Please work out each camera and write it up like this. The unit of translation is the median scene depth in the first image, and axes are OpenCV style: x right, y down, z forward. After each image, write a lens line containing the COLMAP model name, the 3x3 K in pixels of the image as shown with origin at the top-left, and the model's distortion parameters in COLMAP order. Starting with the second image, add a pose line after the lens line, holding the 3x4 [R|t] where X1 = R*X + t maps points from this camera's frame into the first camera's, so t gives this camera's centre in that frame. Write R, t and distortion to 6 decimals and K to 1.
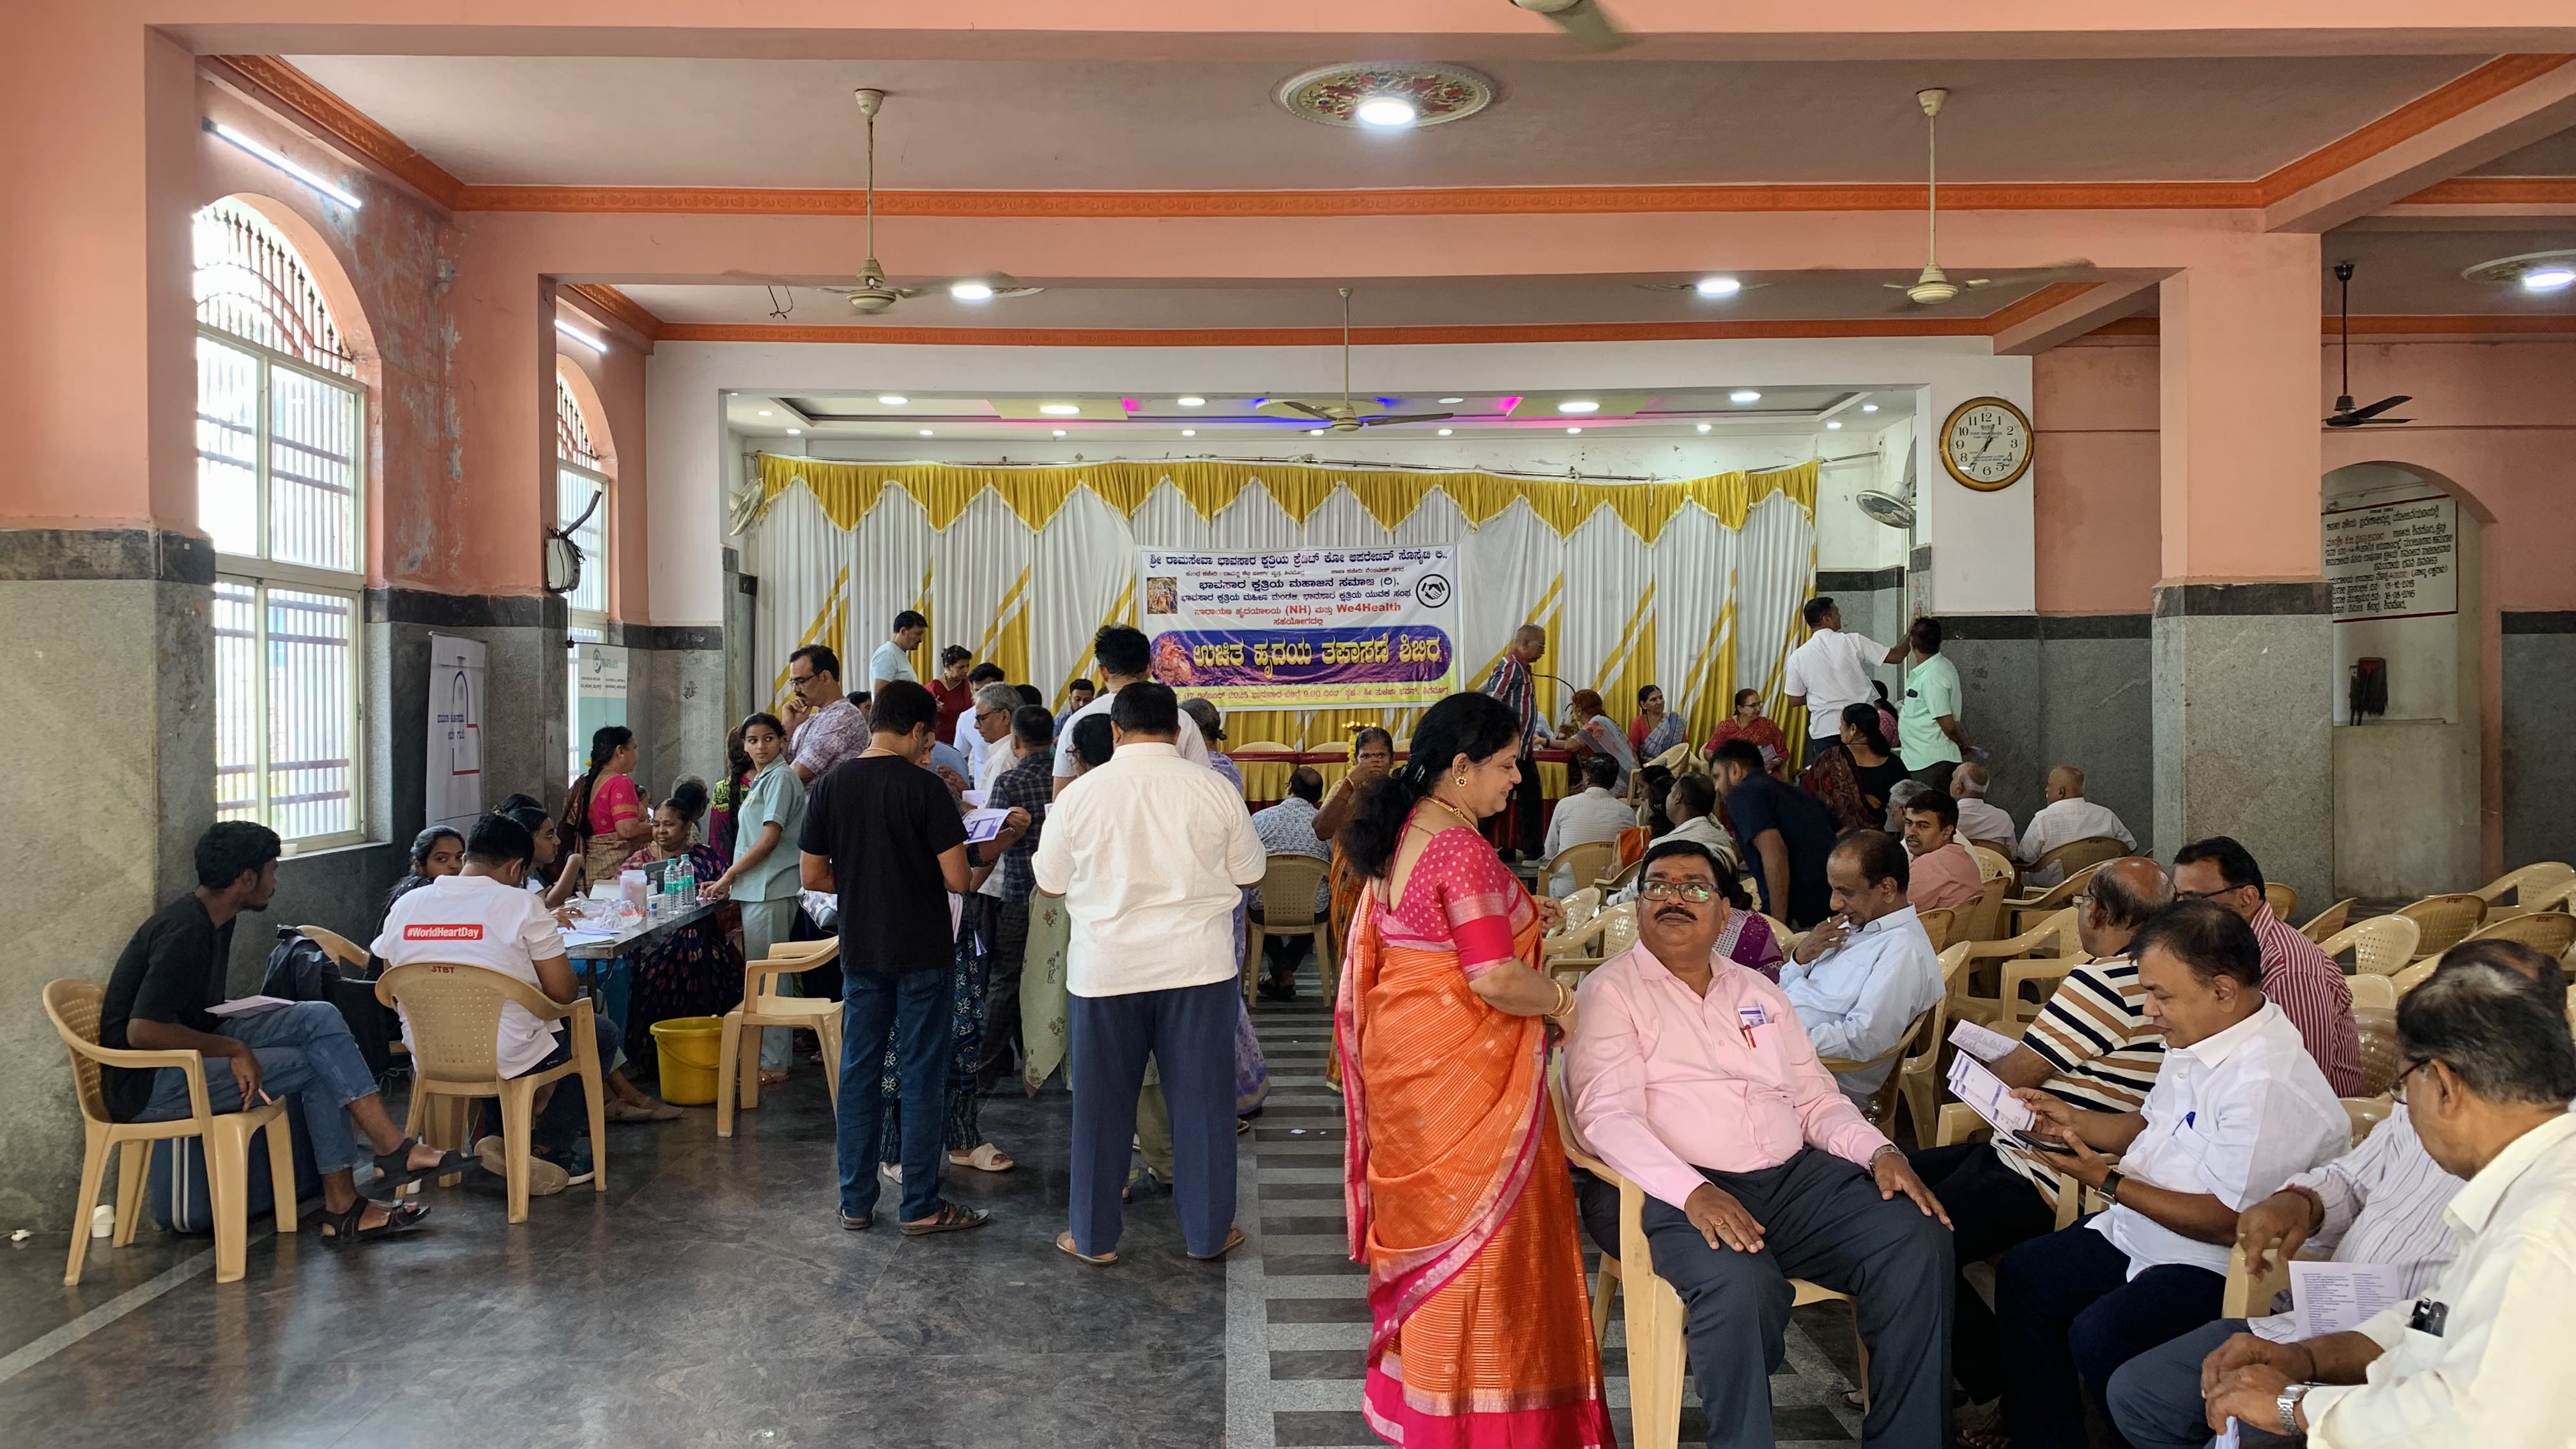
lens RADIAL K [[1977.3, 0, 1292.4], [0, 1977.3, 725.6], [0, 0, 1]] dist [0.016730, -0.030177]
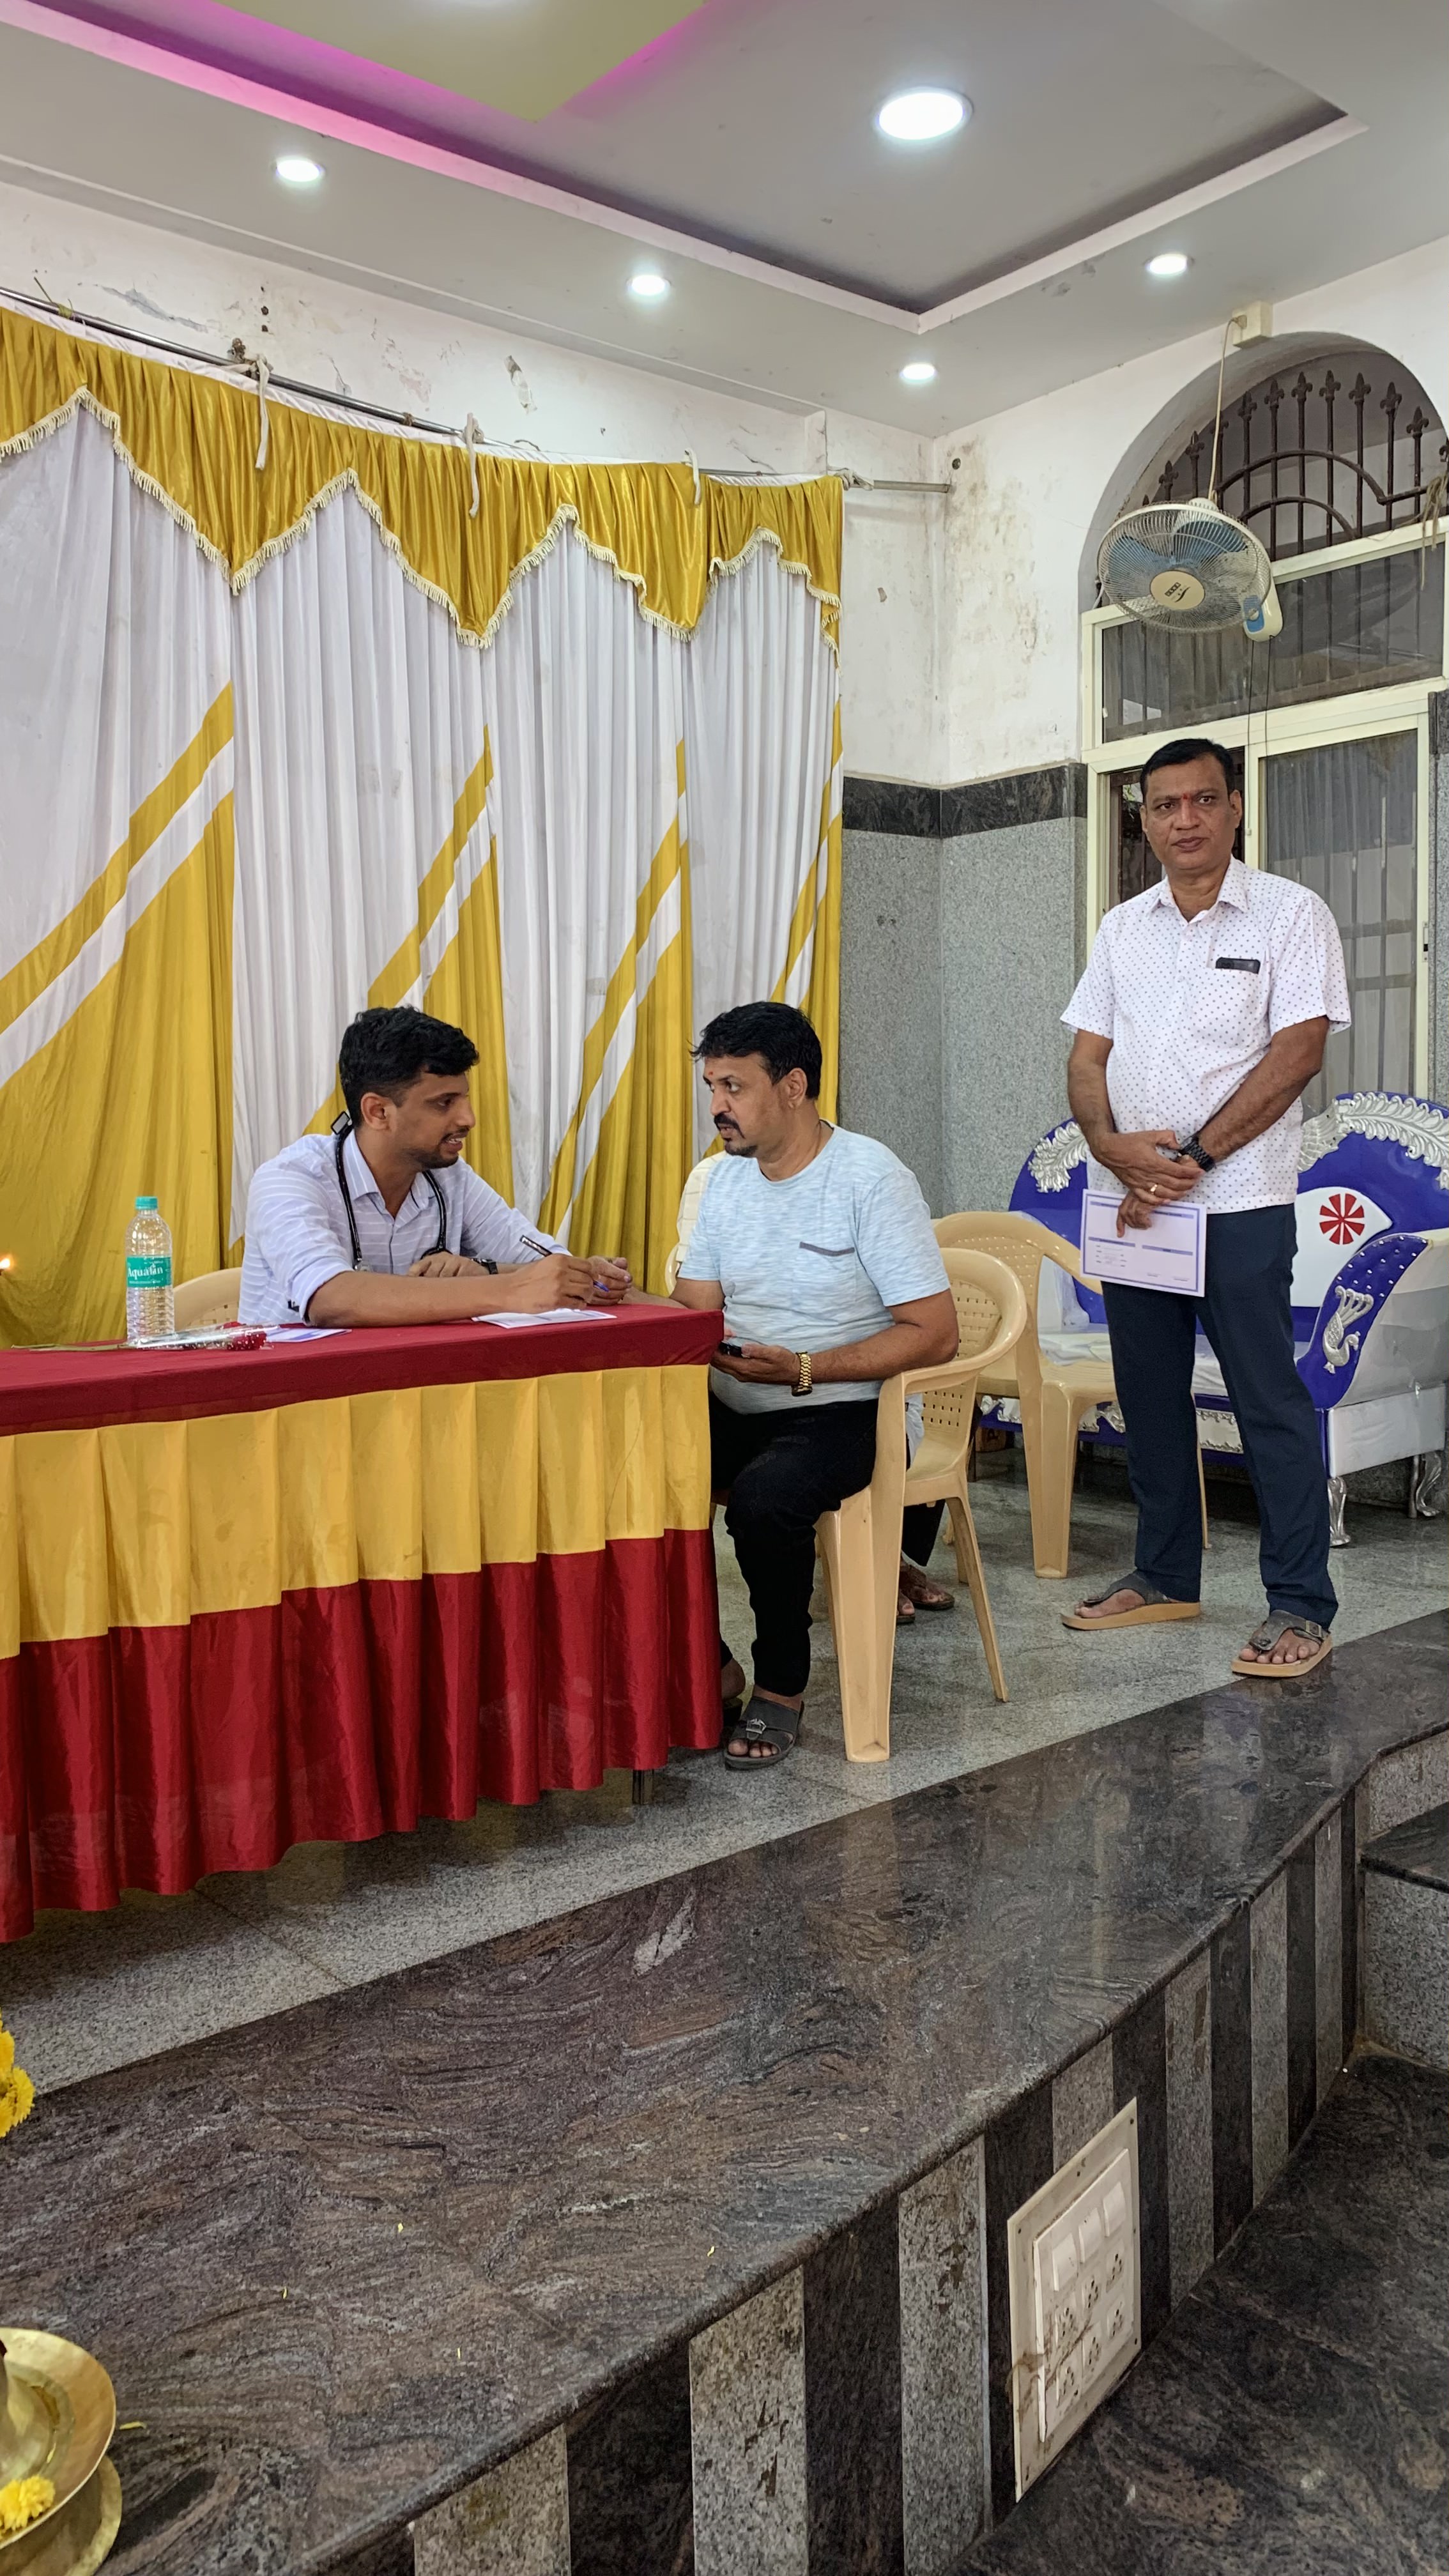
lens RADIAL K [[1977.3, 0, 731.7], [0, 1977.3, 1298.6], [0, 0, 1]] dist [0.016730, -0.030177]
pose [[0.770870, -0.063097, 0.633859, -0.002425], [0.023061, 0.997194, 0.071219, -0.003856], [-0.636574, -0.040284, 0.770162, 0.723674]]
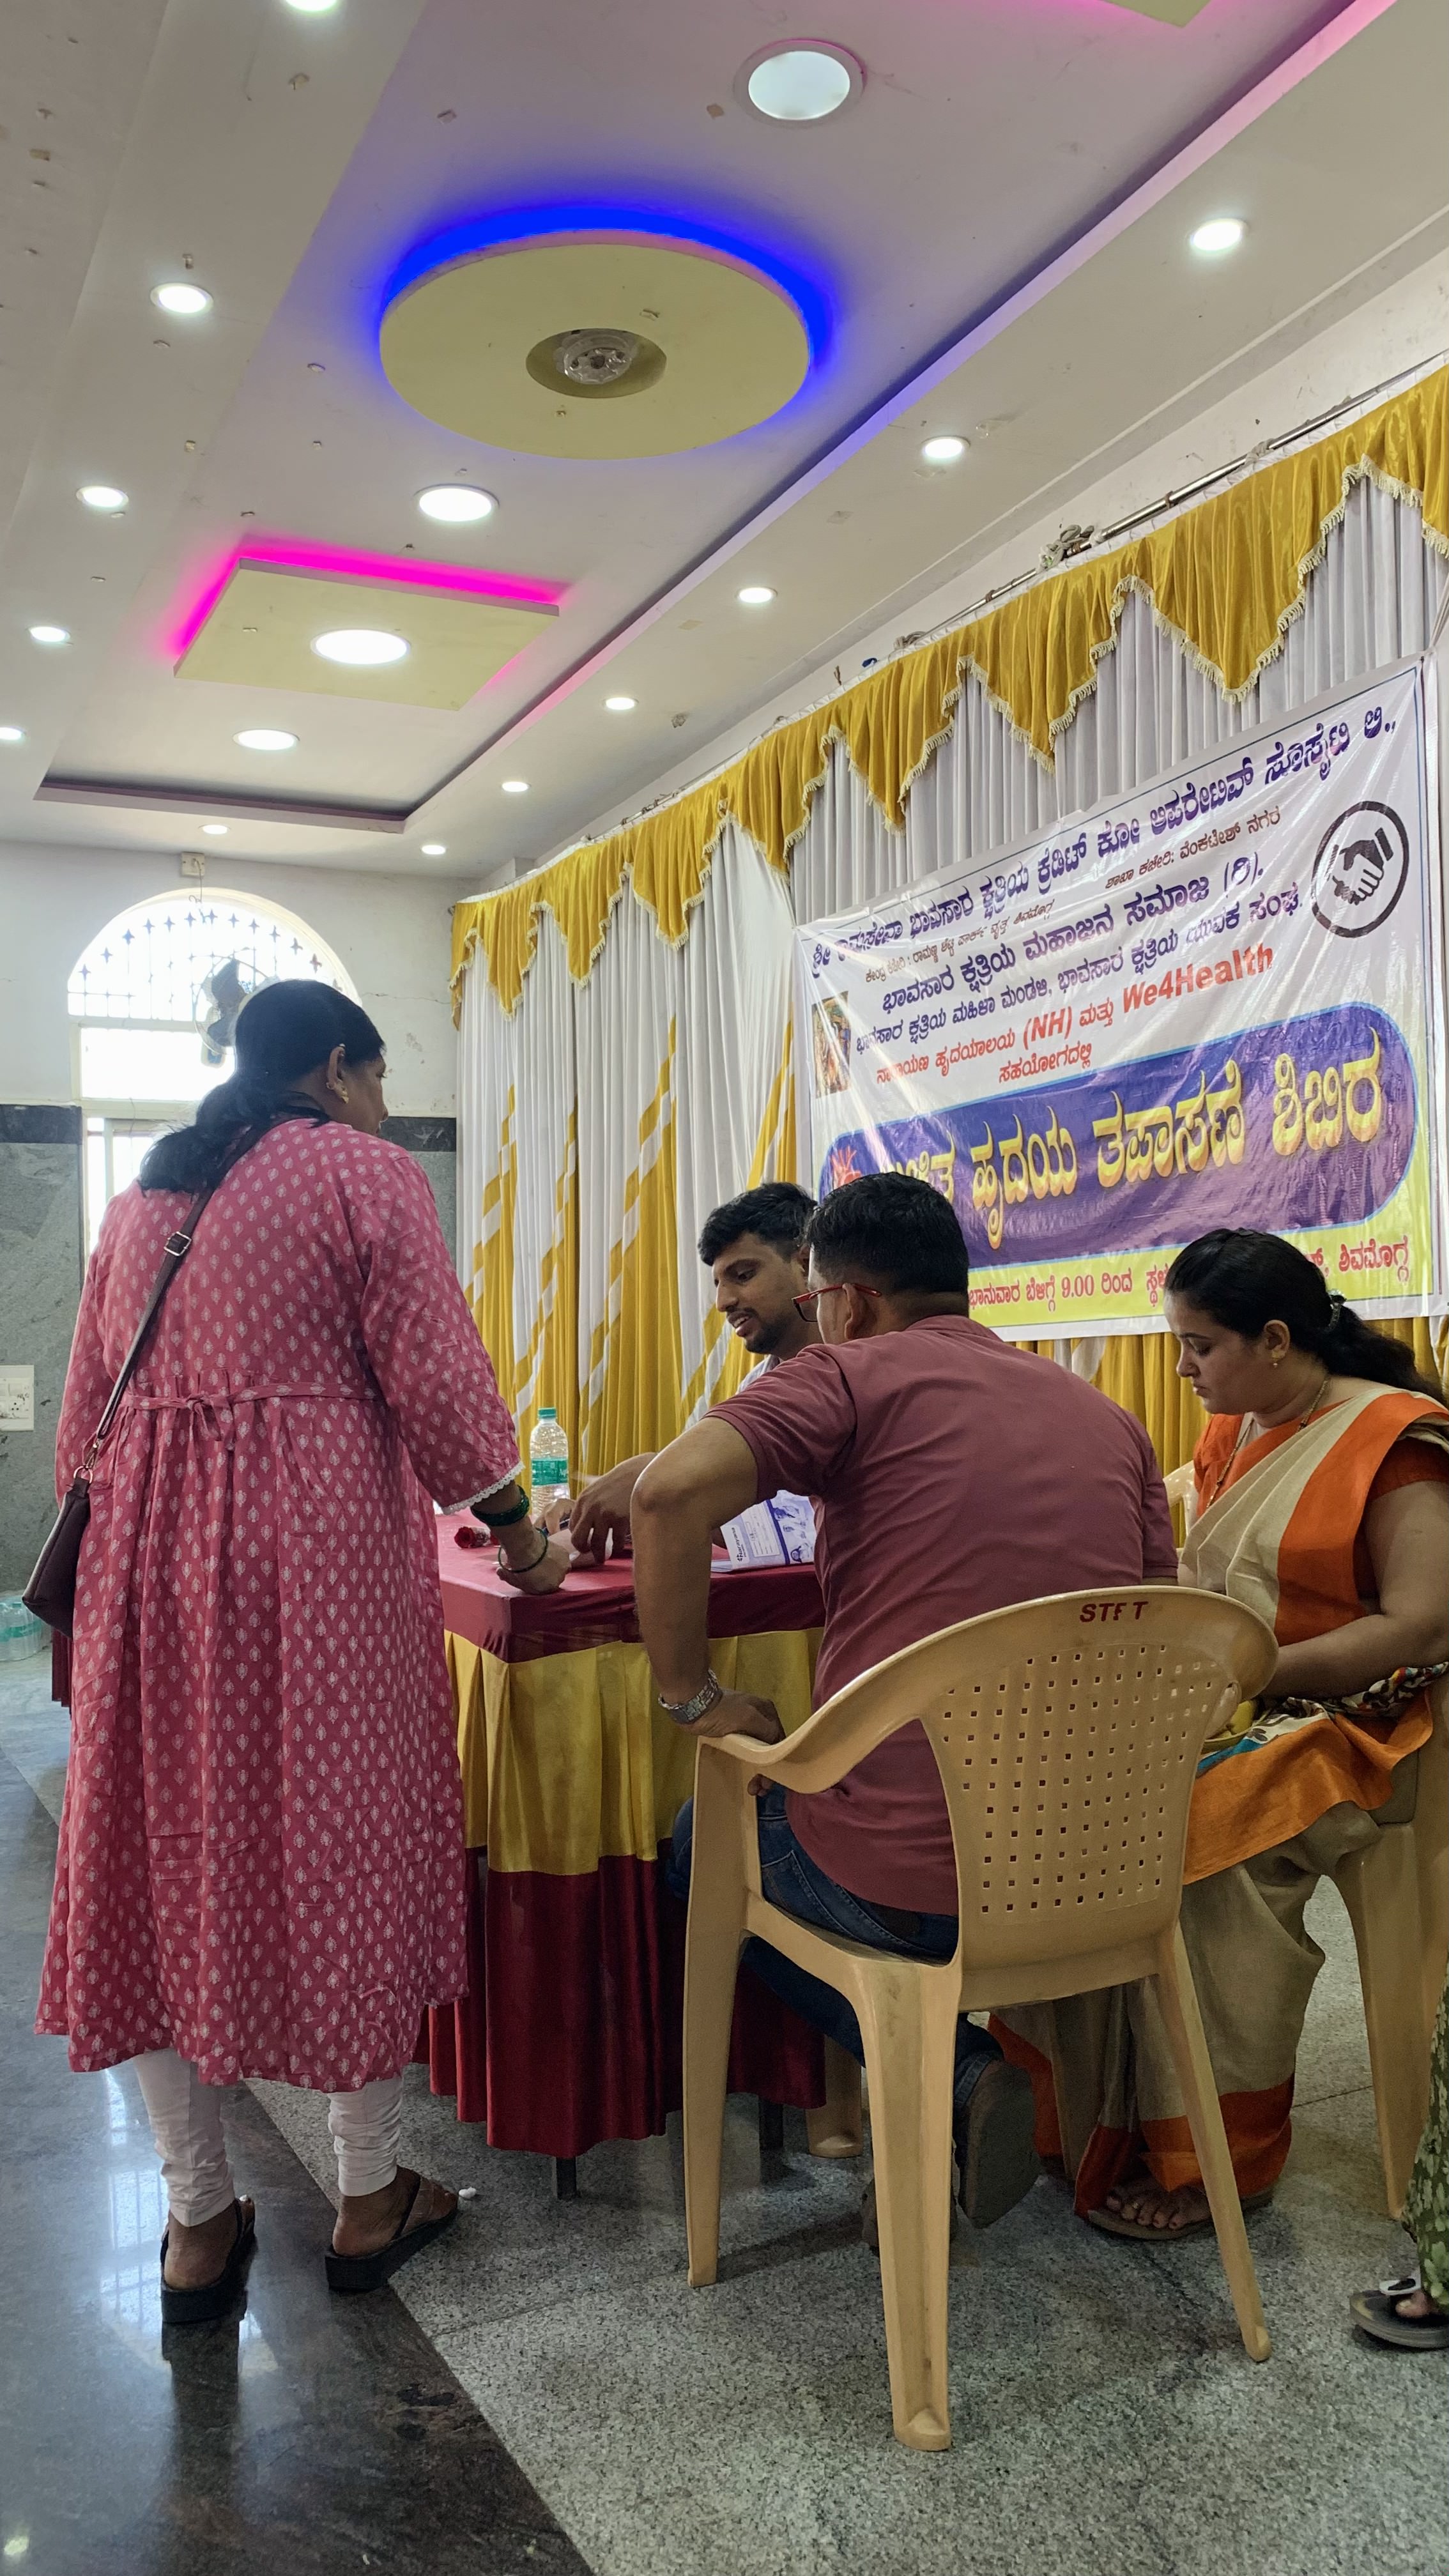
lens RADIAL K [[1977.3, 0, 724.3], [0, 1977.3, 1292.6], [0, 0, 1]] dist [0.016730, -0.030177]
pose [[0.436615, -0.037874, -0.898851, 0.268463], [0.024855, 0.999240, -0.030031, -0.007738], [0.899305, -0.009229, 0.437224, 0.828277]]
